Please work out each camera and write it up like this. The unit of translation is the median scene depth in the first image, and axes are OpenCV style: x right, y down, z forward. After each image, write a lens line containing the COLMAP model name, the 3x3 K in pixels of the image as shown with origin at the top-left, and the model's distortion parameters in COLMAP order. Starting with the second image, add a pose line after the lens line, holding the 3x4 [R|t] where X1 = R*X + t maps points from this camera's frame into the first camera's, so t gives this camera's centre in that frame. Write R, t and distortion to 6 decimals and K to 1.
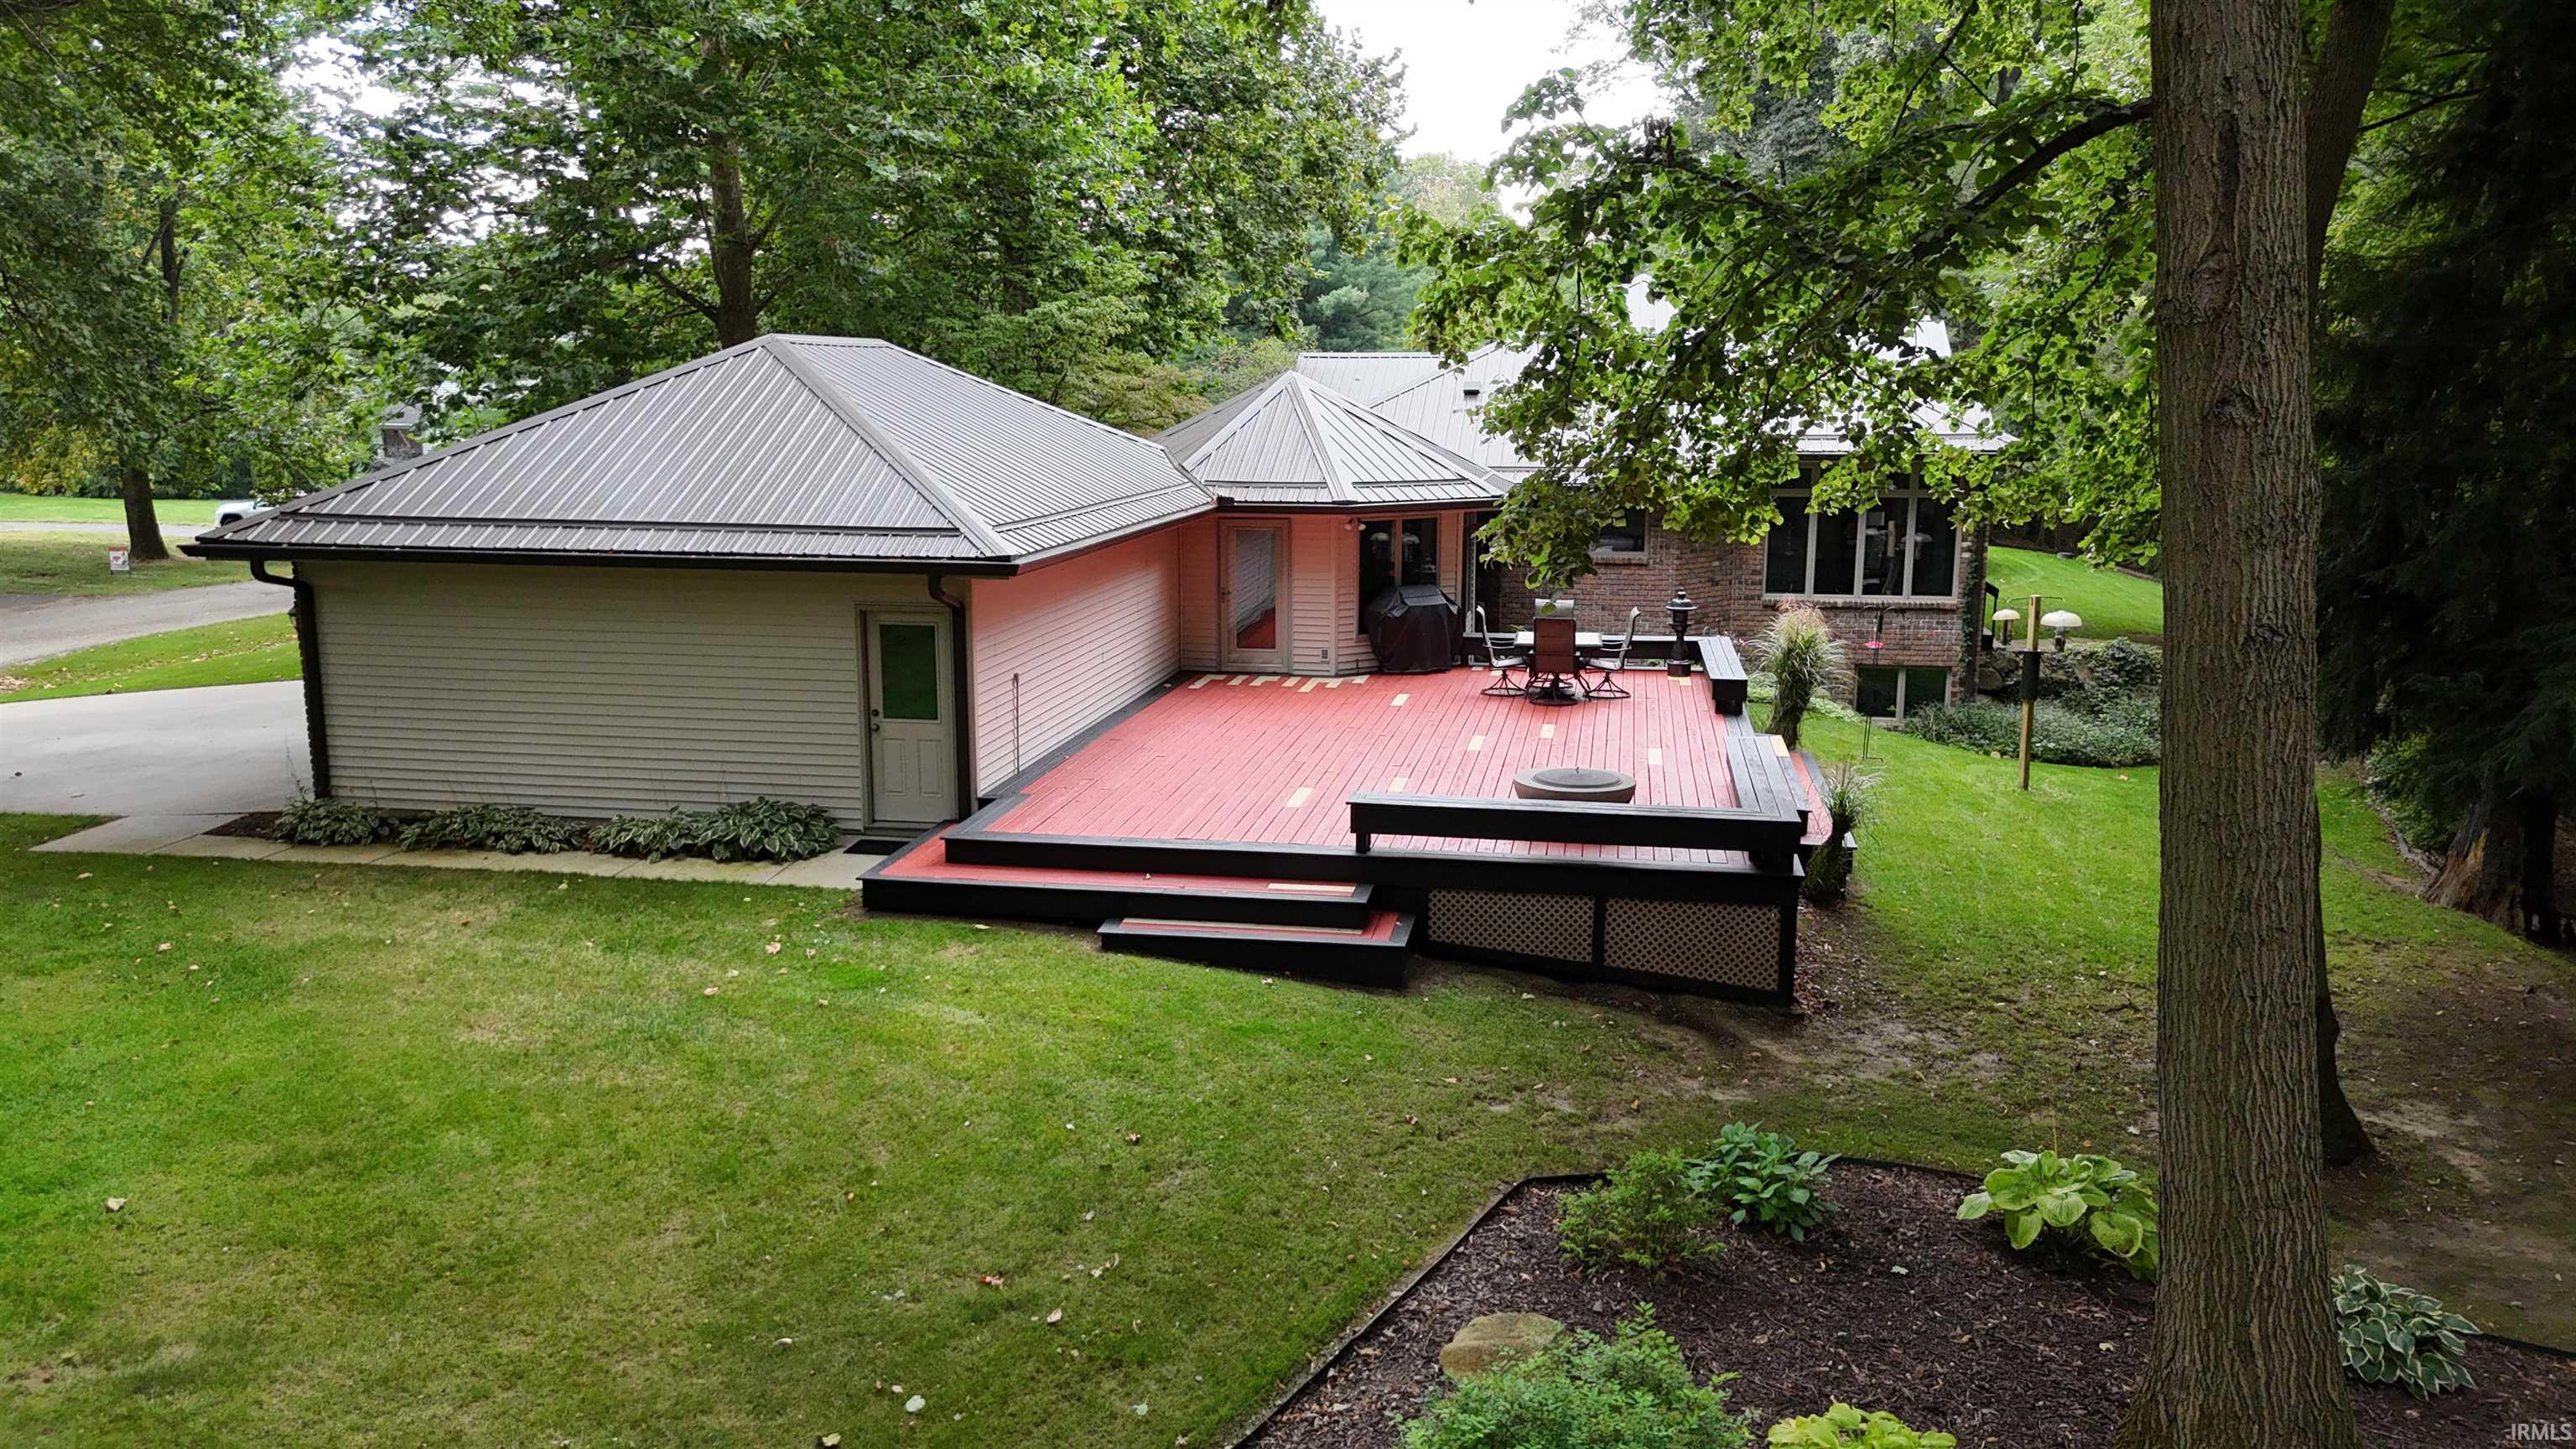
lens RADIAL K [[1902.7, 0, 1281.9], [0, 1902.7, 716.6], [0, 0, 1]] dist [0.101183, -0.099840]
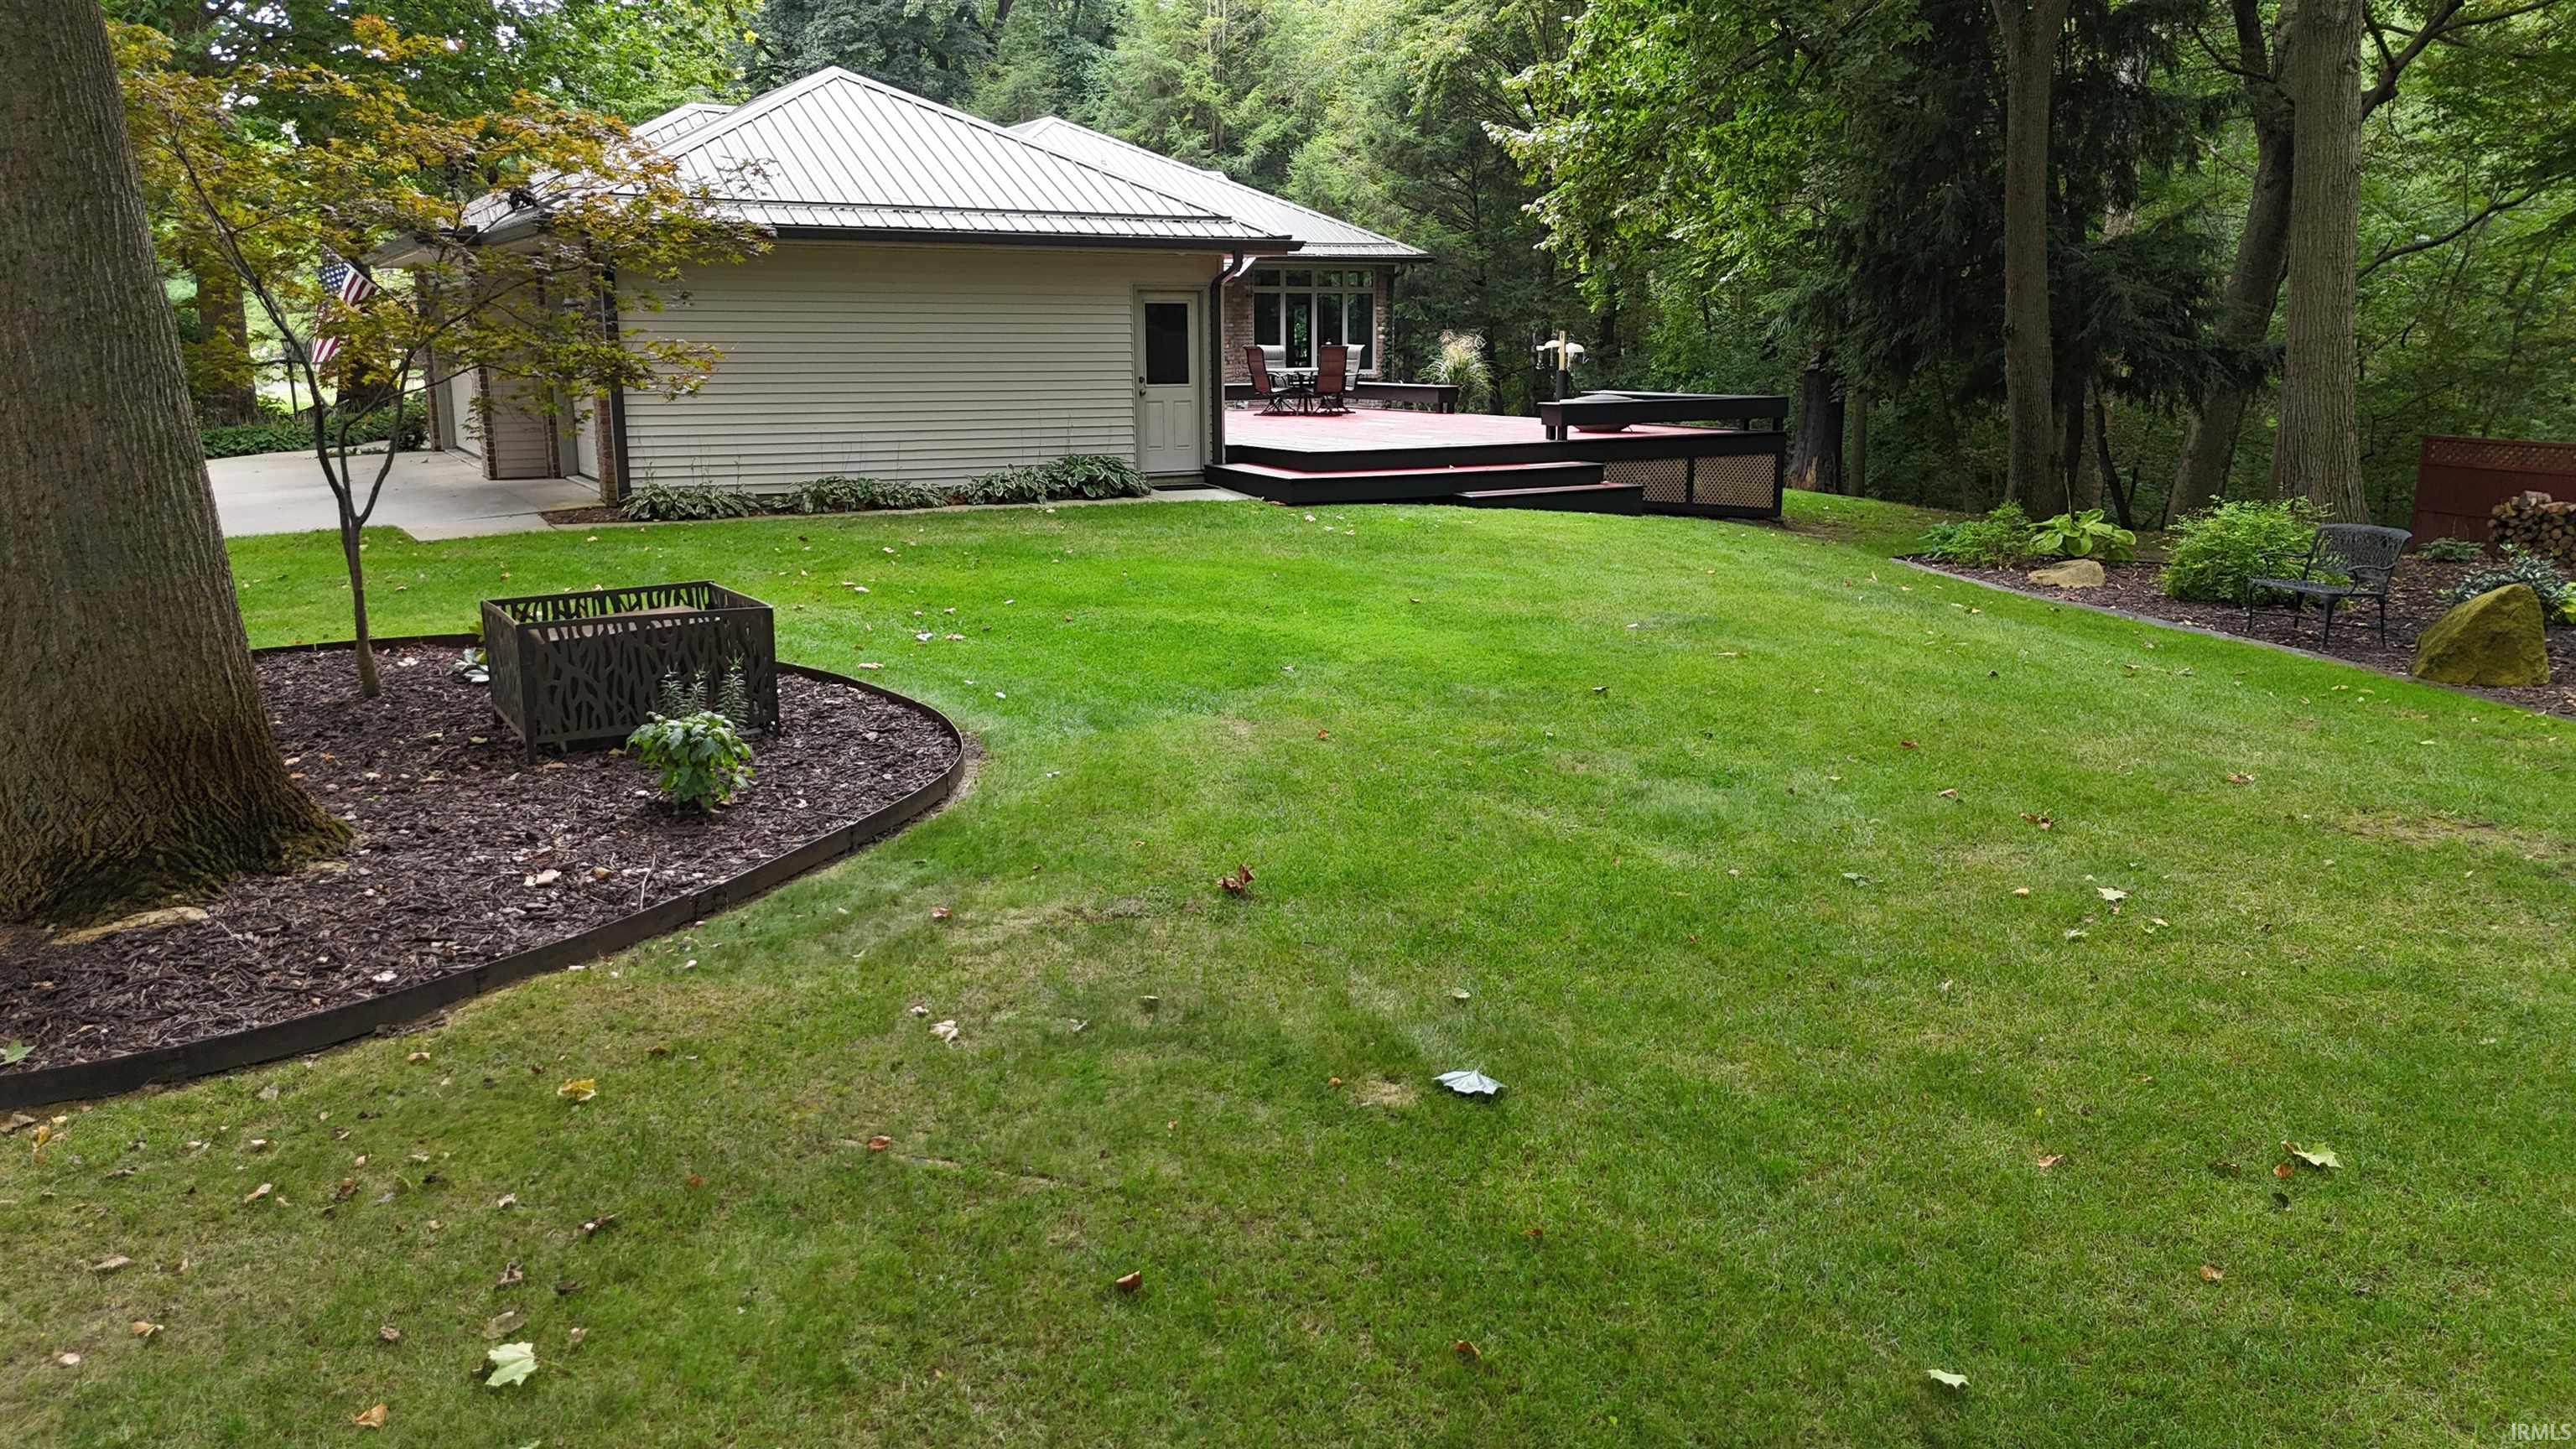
lens RADIAL K [[1902.7, 0, 1281.9], [0, 1902.7, 716.6], [0, 0, 1]] dist [0.101183, -0.099840]
pose [[0.773523, -0.130164, 0.620258, -0.965476], [0.115939, 0.991229, 0.063426, 0.149718], [-0.623073, 0.022850, 0.781829, 0.012978]]
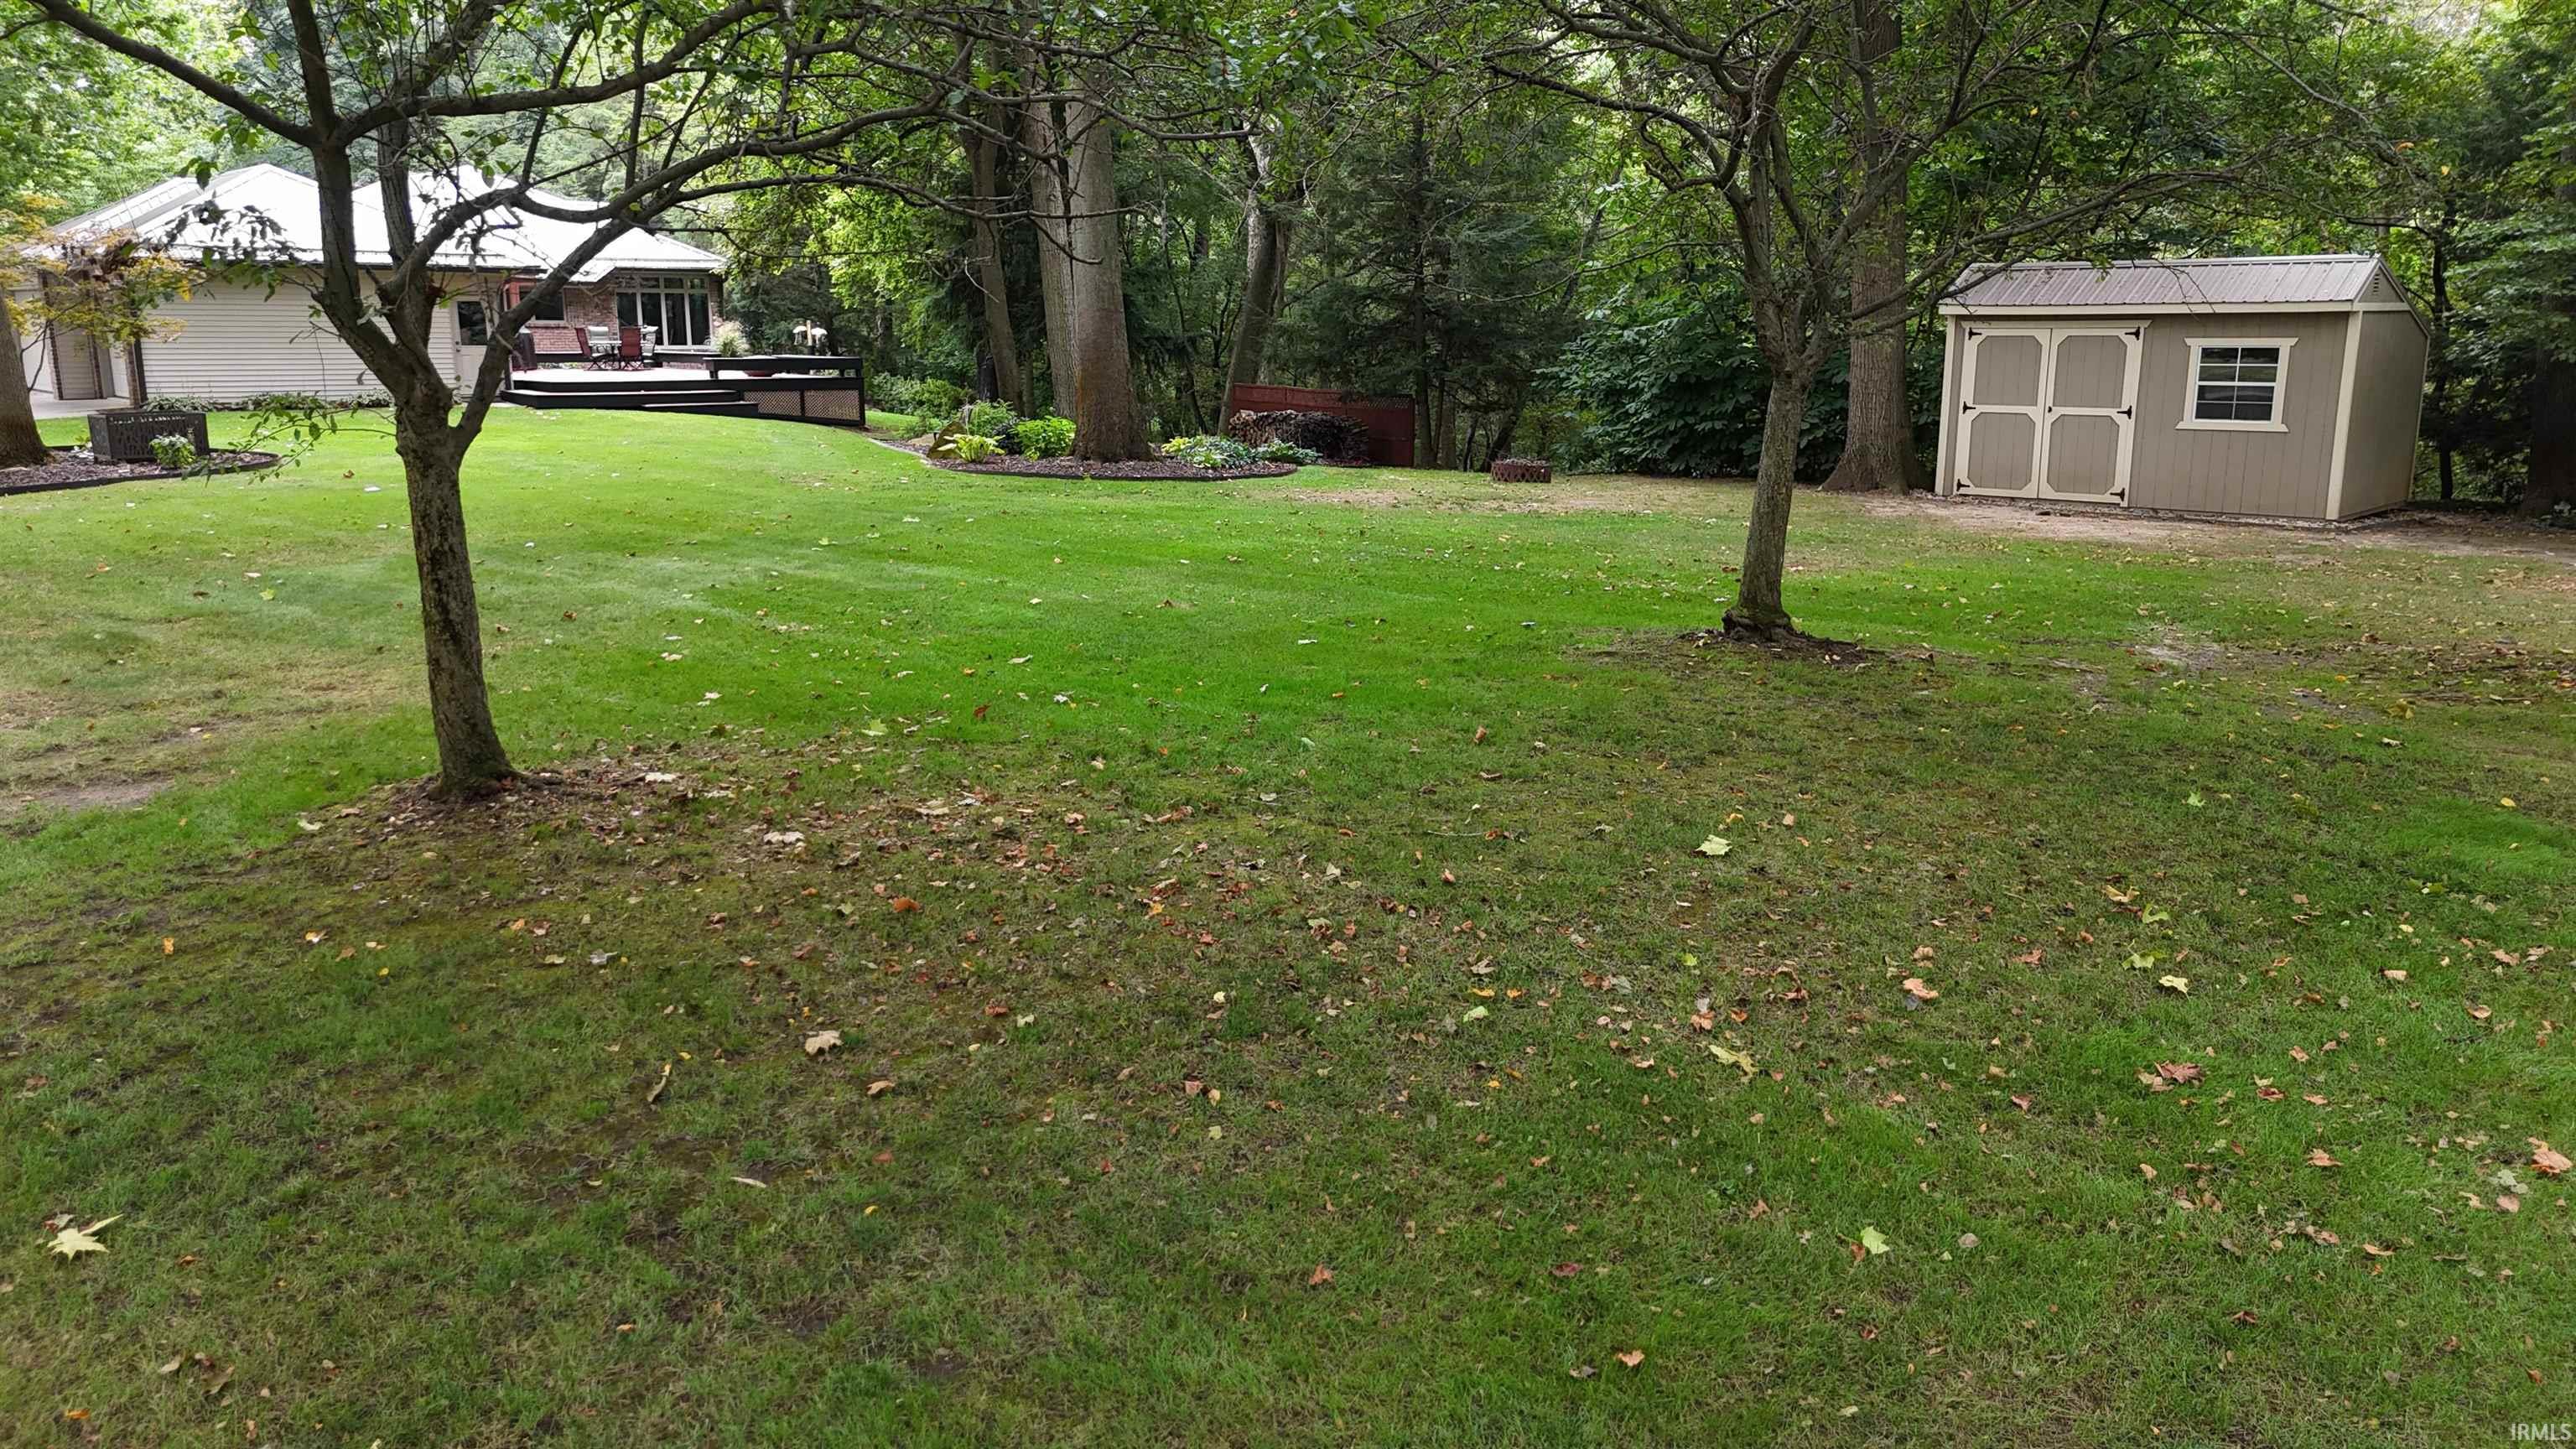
lens RADIAL K [[1902.7, 0, 1281.9], [0, 1902.7, 716.6], [0, 0, 1]] dist [0.101183, -0.099840]
pose [[0.636128, -0.159421, 0.754935, -1.419166], [0.137947, 0.986157, 0.092010, 0.363077], [-0.759152, 0.045611, 0.649313, -1.182866]]
